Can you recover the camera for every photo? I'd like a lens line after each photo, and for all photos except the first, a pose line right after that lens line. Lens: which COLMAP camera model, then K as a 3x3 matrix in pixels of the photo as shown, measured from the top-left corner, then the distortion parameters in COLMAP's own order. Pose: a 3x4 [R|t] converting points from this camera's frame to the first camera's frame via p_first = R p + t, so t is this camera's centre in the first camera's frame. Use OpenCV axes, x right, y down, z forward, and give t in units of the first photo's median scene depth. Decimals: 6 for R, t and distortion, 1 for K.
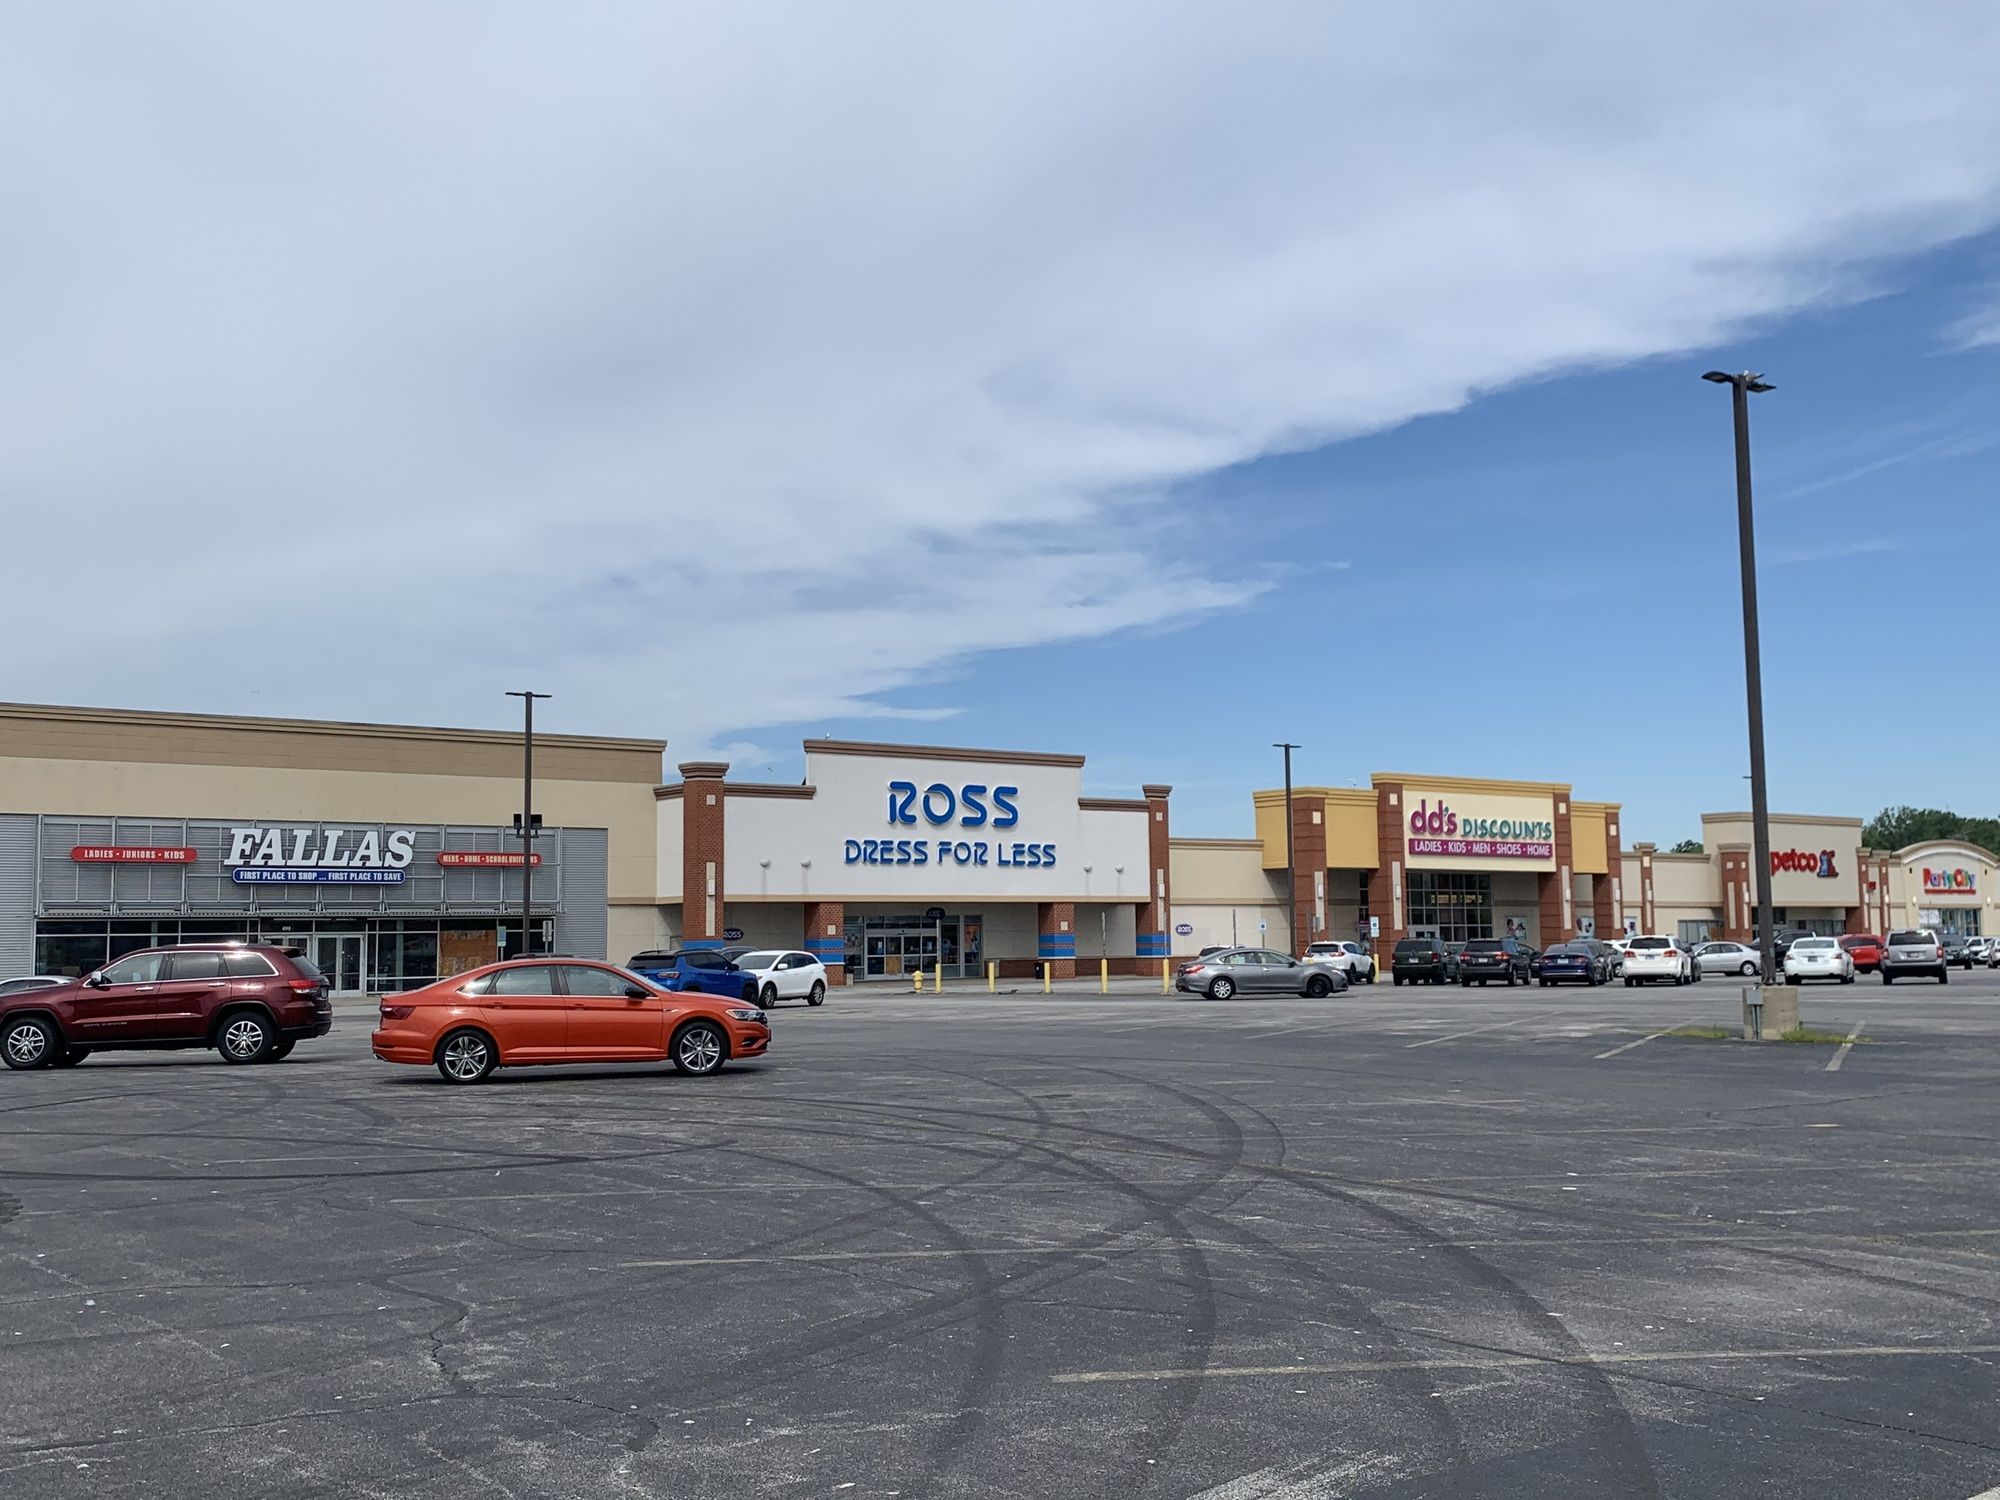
lens RADIAL K [[2033.4, 0, 1011.3], [0, 2033.4, 750.1], [0, 0, 1]] dist [0.162166, -0.454120]
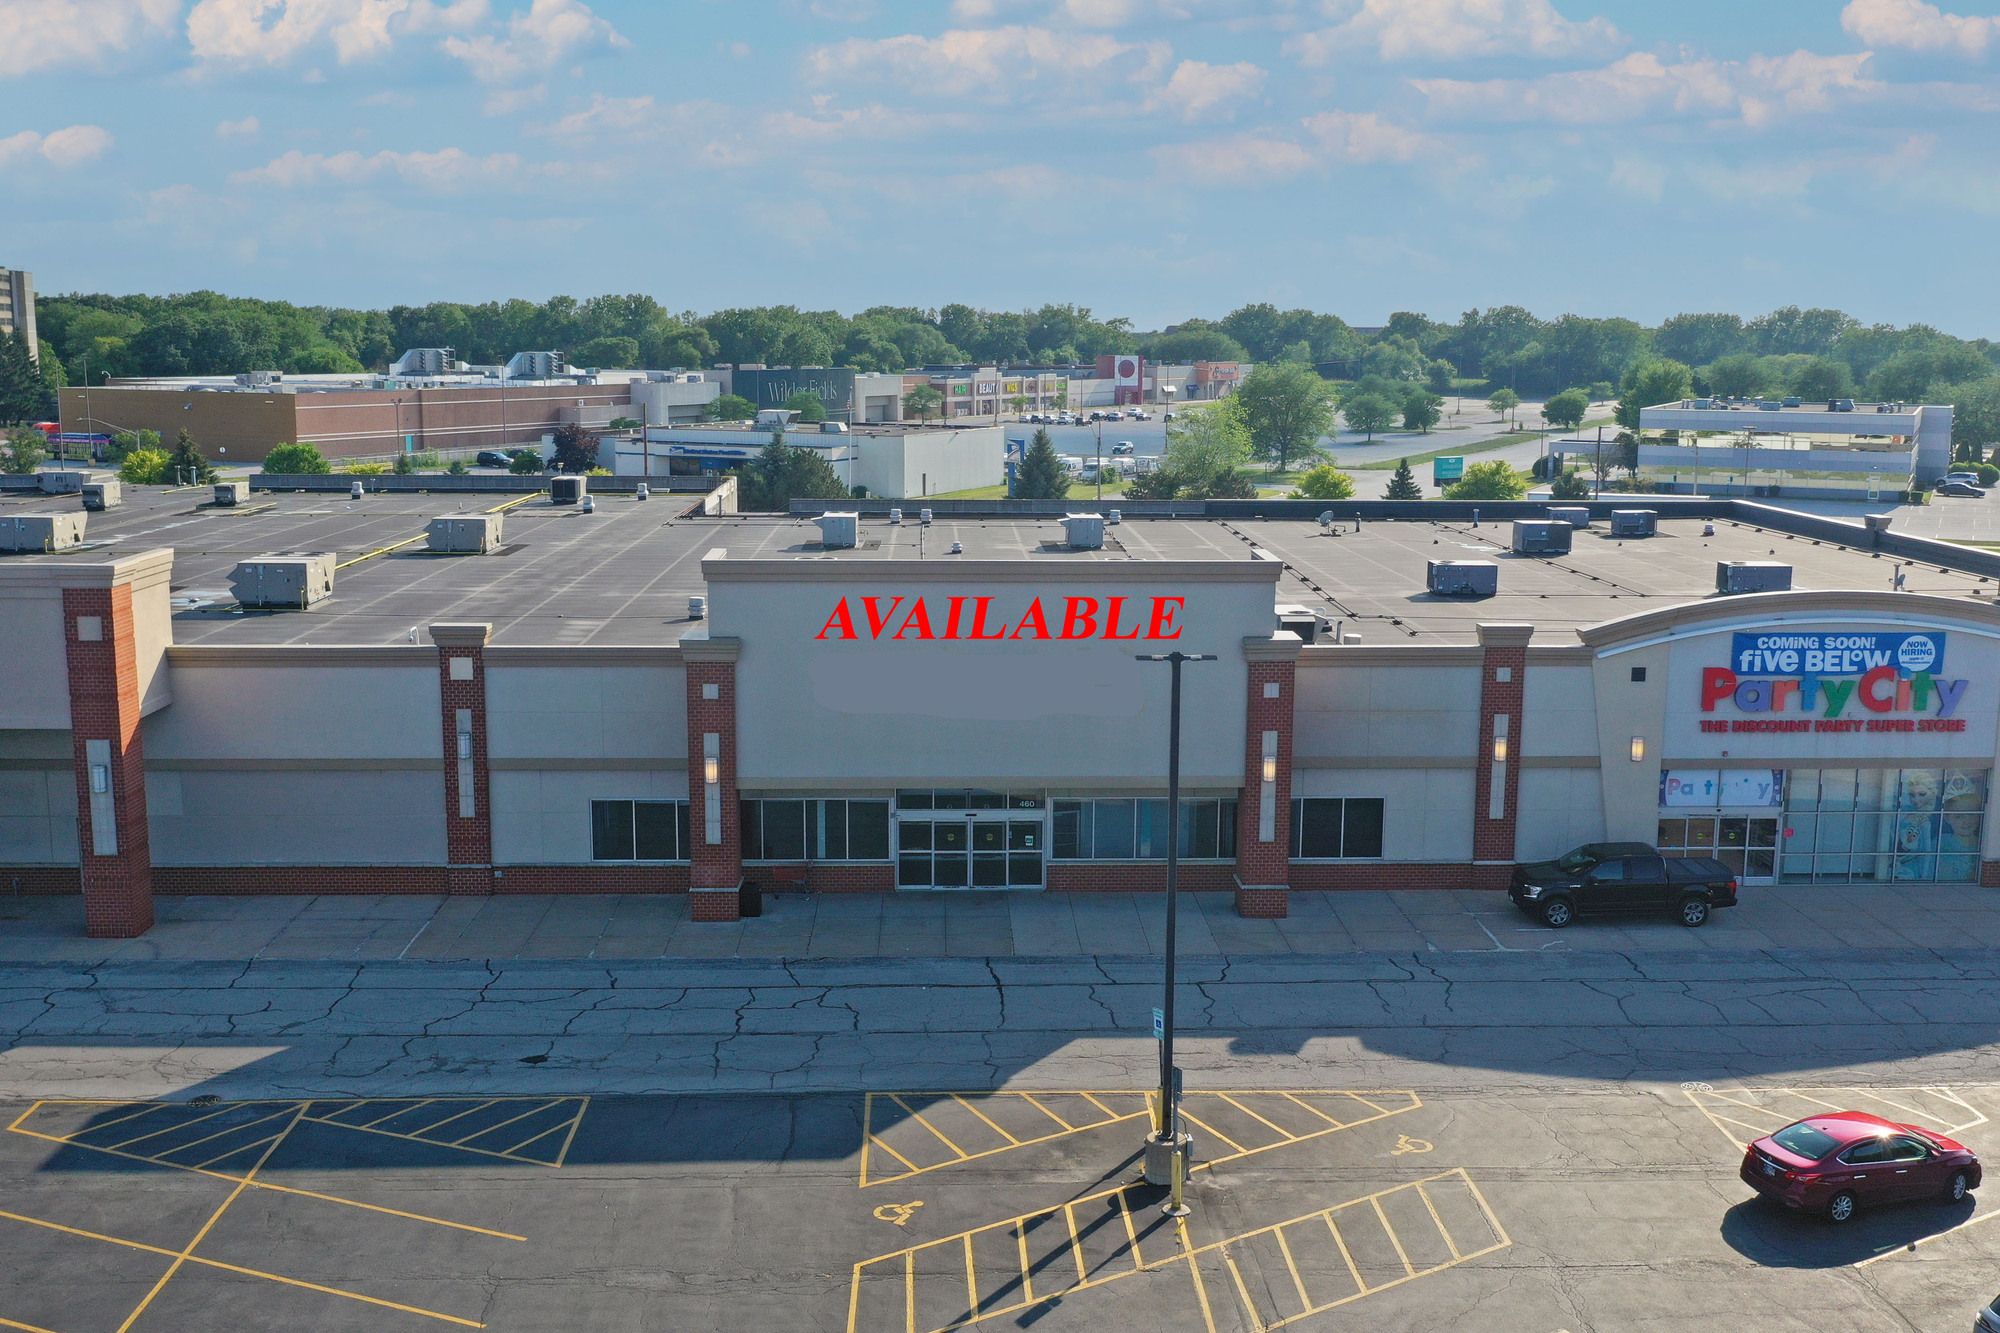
lens RADIAL K [[1955.7, 0, 1000.0], [0, 1955.7, 666.5], [0, 0, 1]] dist [-0.008917, 0.002820]
pose [[0.803974, 0.120489, -0.582330, 0.934798], [0.038723, 0.966572, 0.253453, -0.065737], [0.593403, -0.226319, 0.772433, 1.106147]]
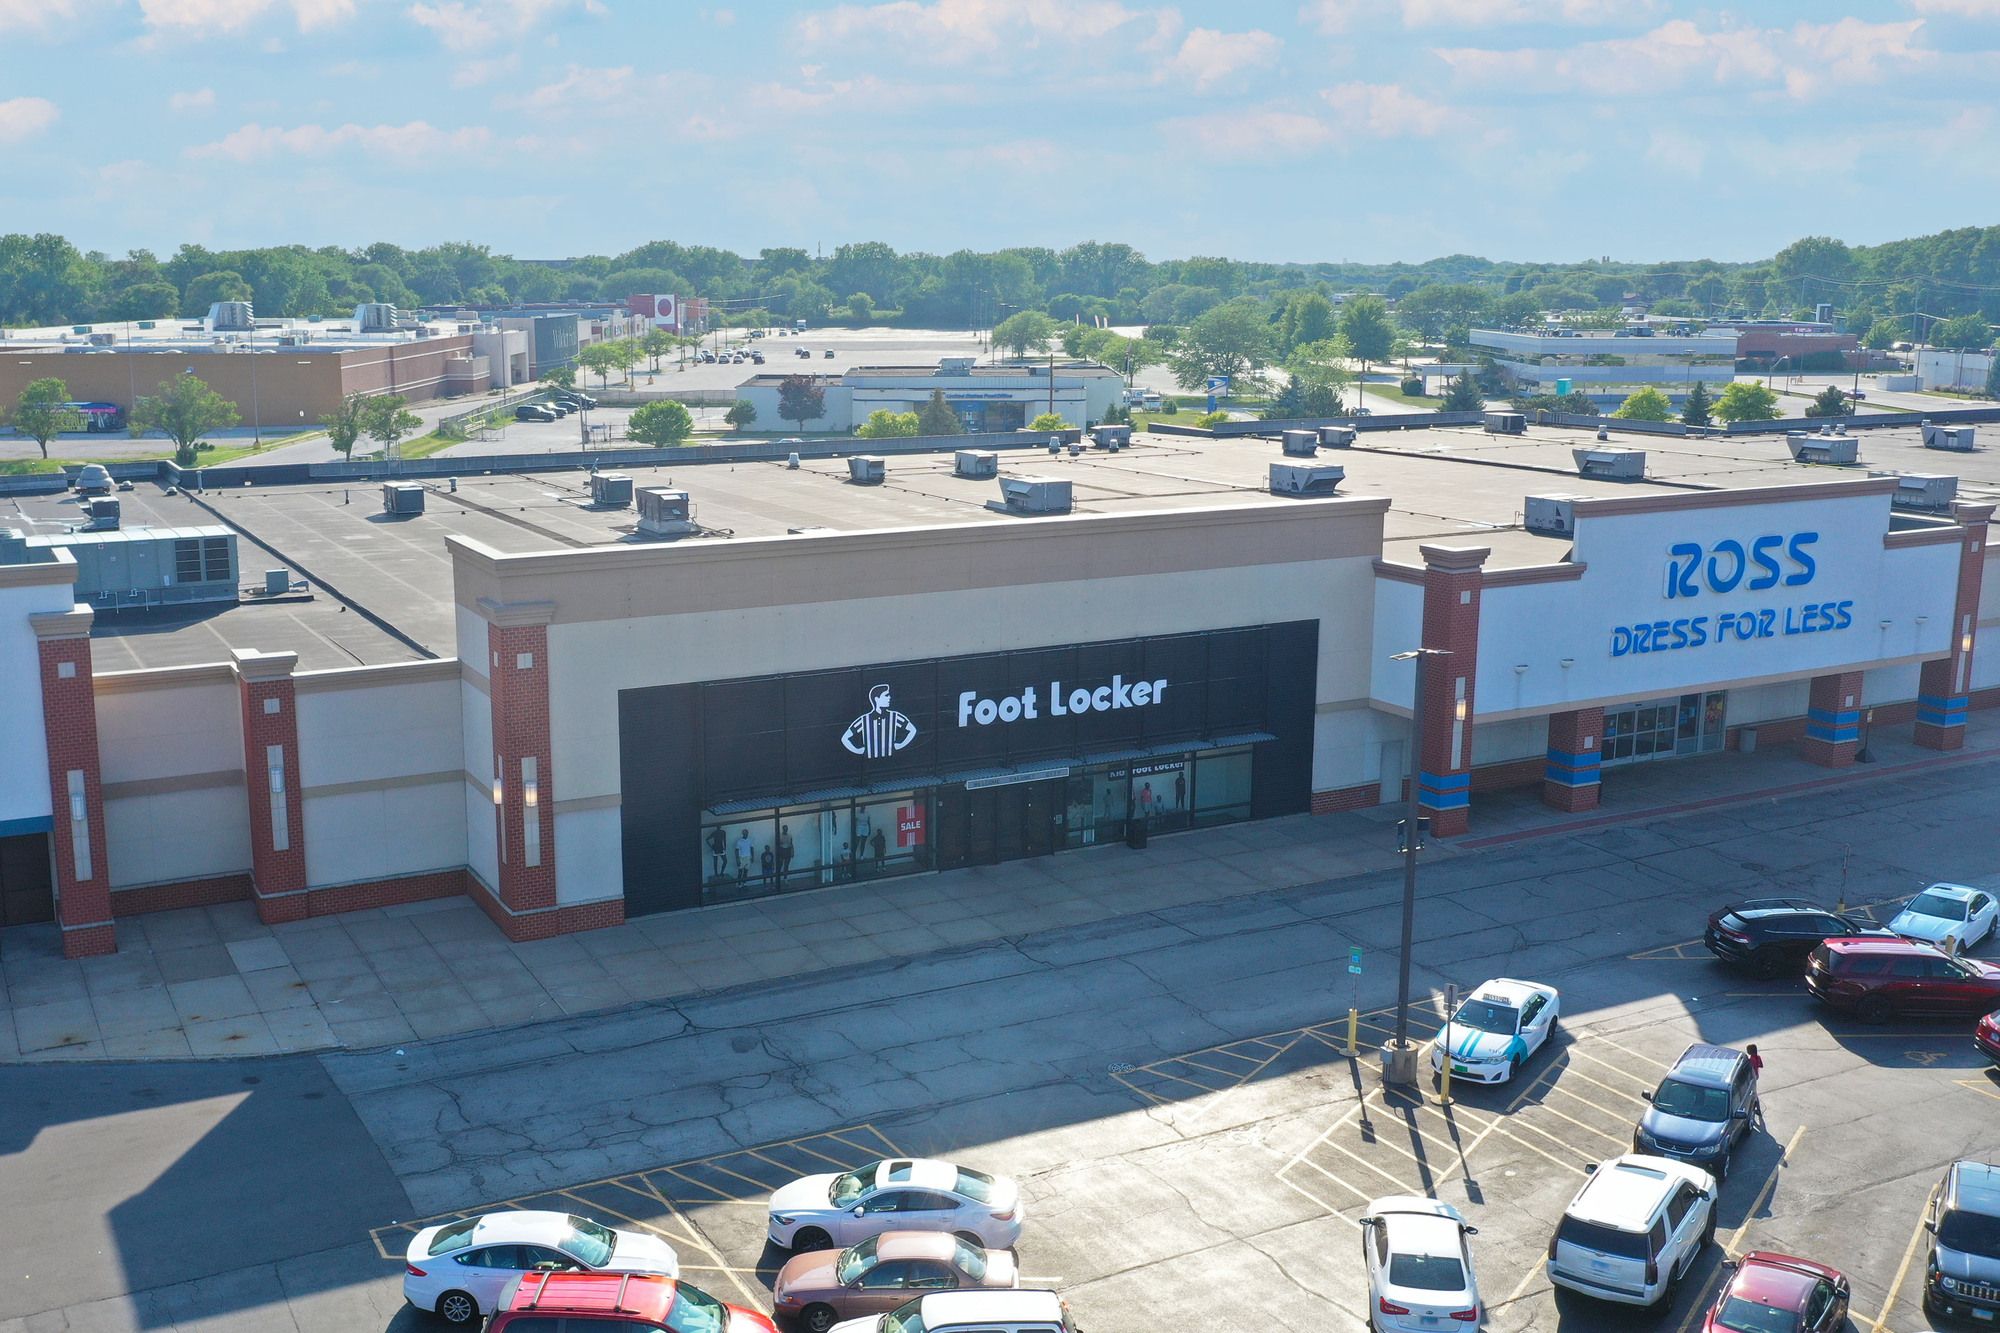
lens RADIAL K [[1983.7, 0, 886.0], [0, 1983.7, 668.1], [0, 0, 1]] dist [-0.012891, -0.004173]
pose [[0.980350, 0.053966, -0.189742, -0.206990], [0.004709, 0.955176, 0.296000, -0.162220], [0.197211, -0.291076, 0.936153, 0.242170]]
